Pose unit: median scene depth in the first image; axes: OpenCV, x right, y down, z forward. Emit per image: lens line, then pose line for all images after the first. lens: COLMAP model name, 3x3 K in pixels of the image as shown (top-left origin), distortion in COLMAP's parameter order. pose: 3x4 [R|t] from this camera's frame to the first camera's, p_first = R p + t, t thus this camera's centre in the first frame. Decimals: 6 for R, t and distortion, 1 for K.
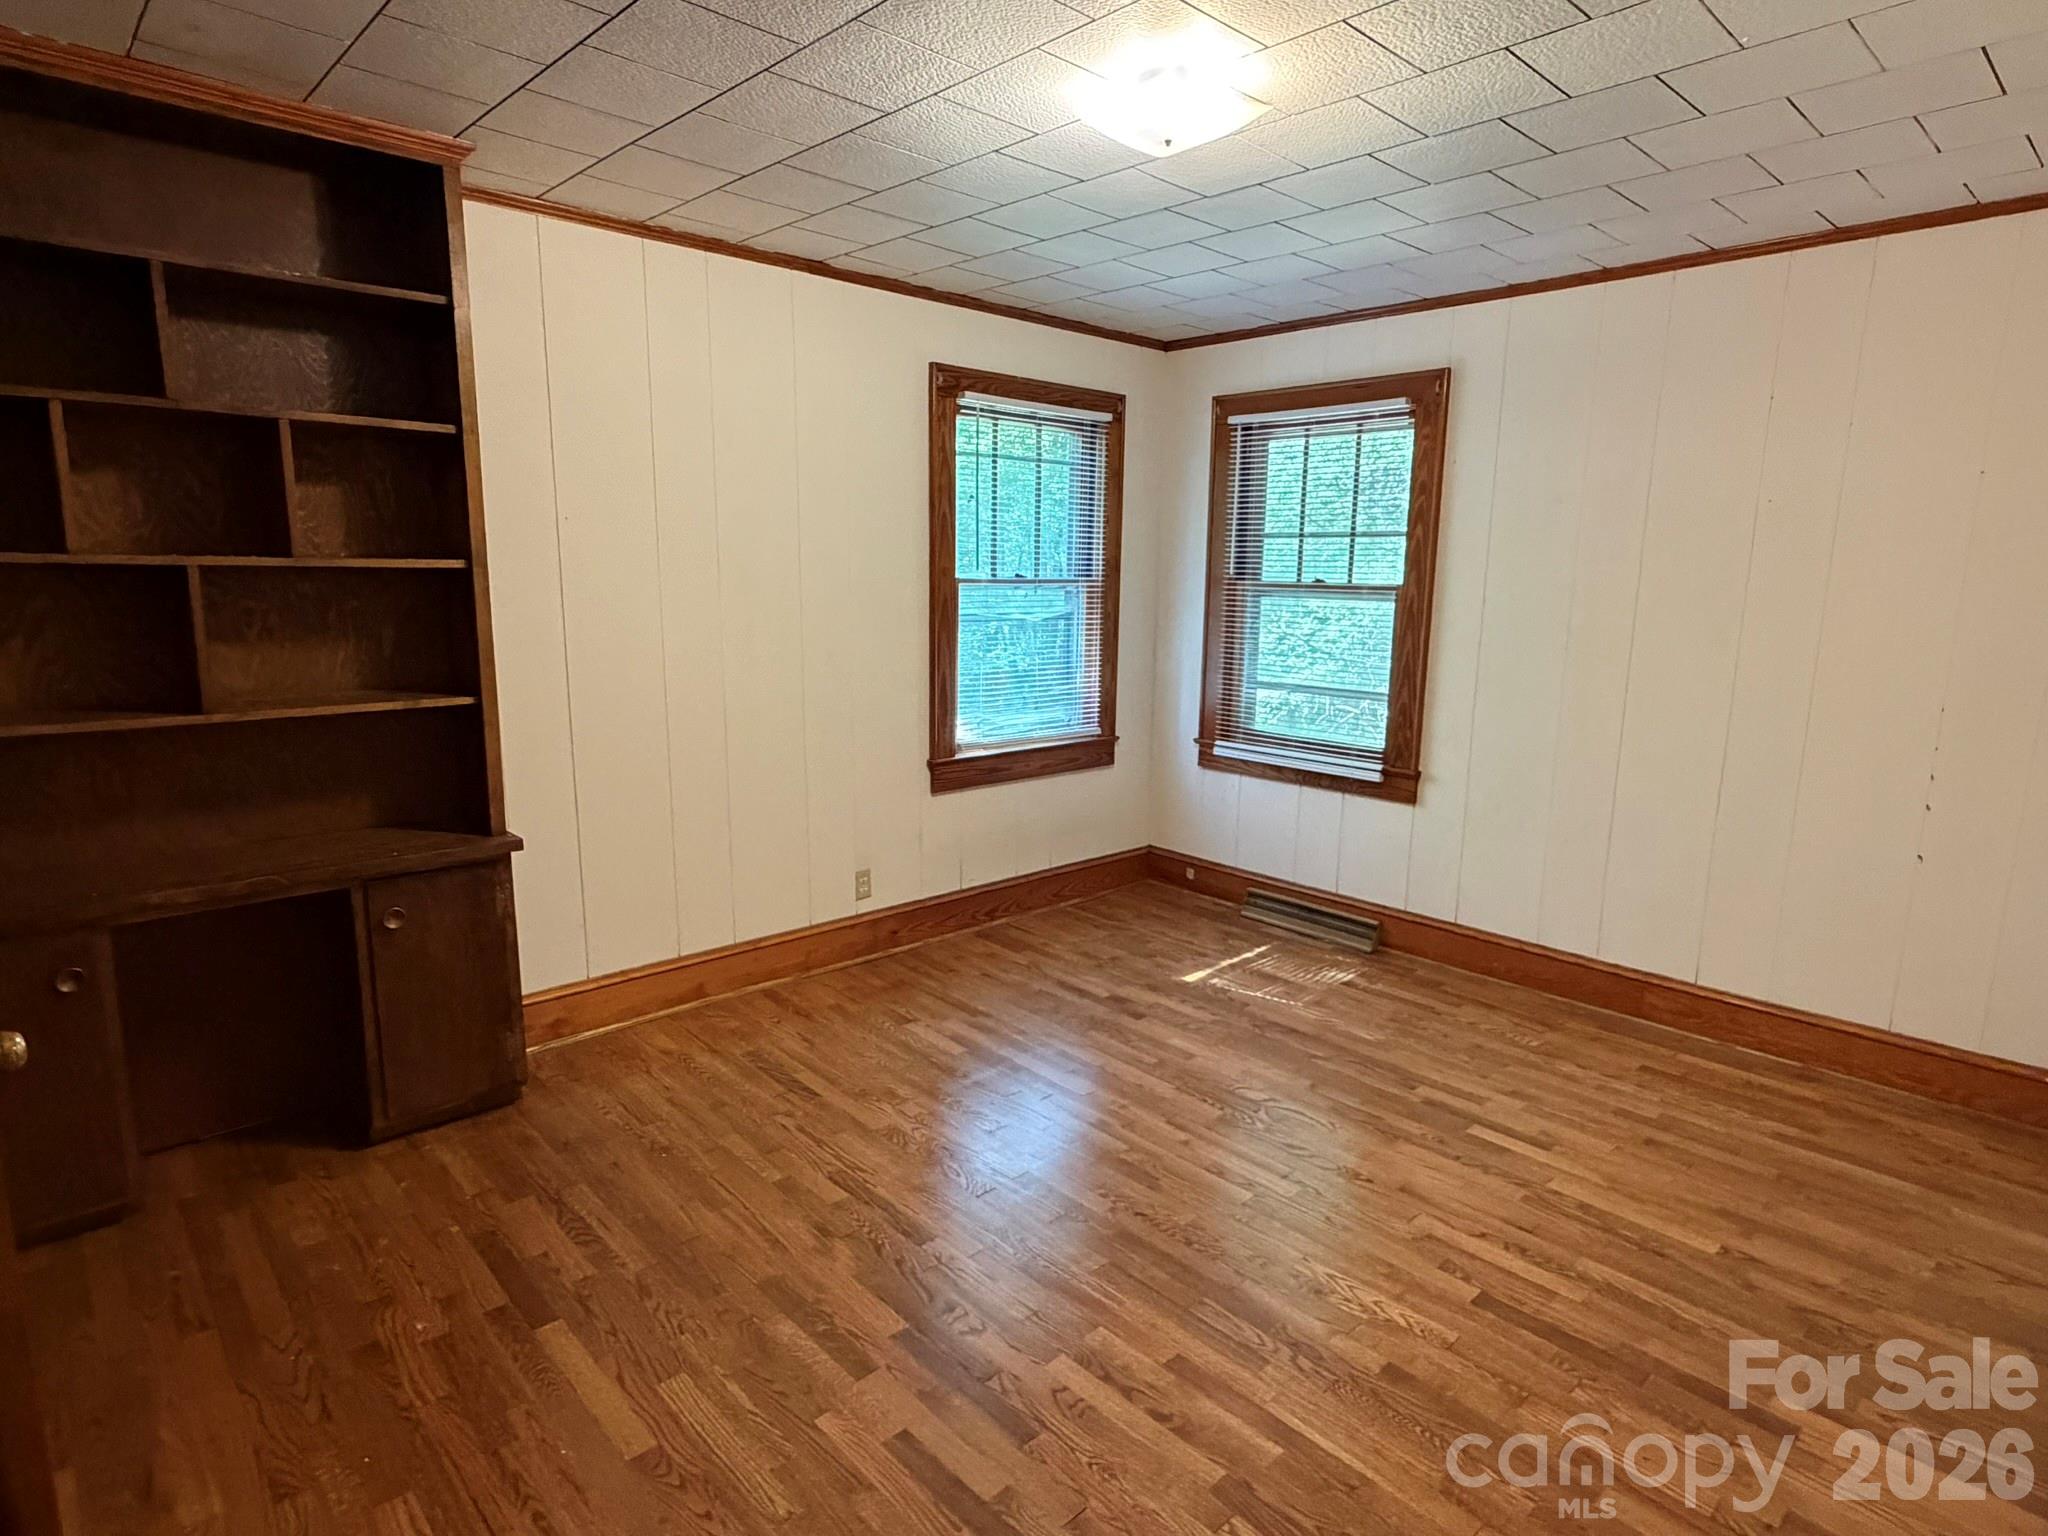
lens RADIAL K [[1146.6, 0, 1027.9], [0, 1146.6, 782.4], [0, 0, 1]] dist [0.002615, -0.001180]
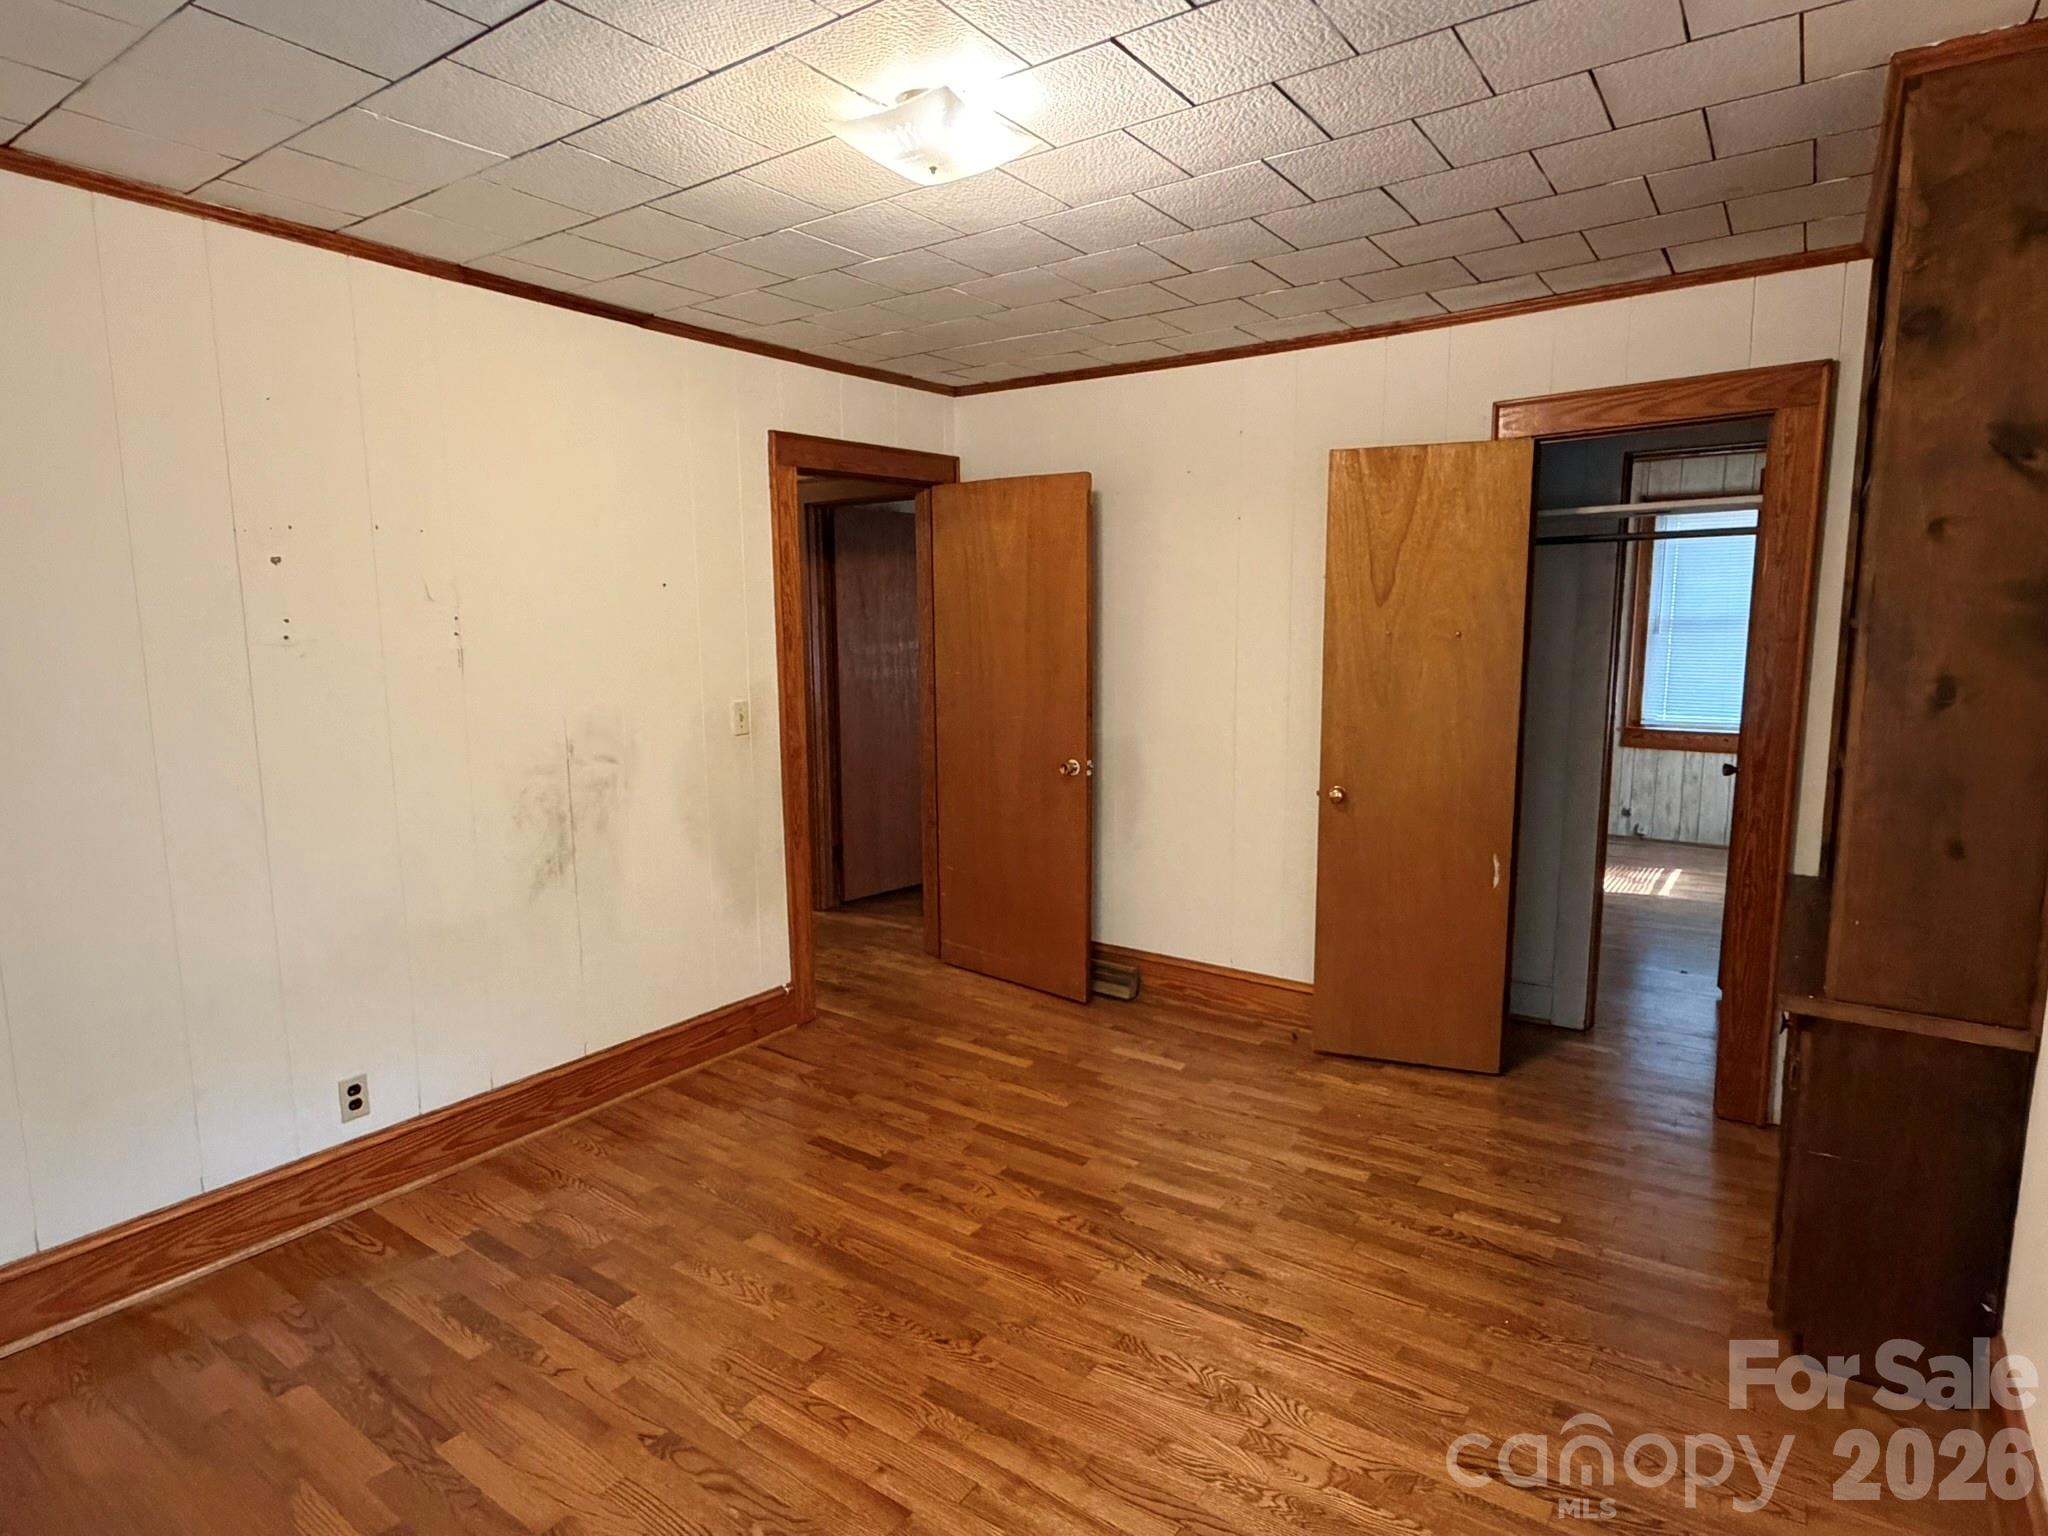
lens RADIAL K [[1146.6, 0, 1028.9], [0, 1146.6, 760.8], [0, 0, 1]] dist [0.002615, -0.001180]
pose [[-0.979609, 0.021815, -0.199727, 0.218368], [-0.041836, 0.950149, 0.308977, -0.366510], [0.196511, 0.311032, -0.929862, 1.853784]]
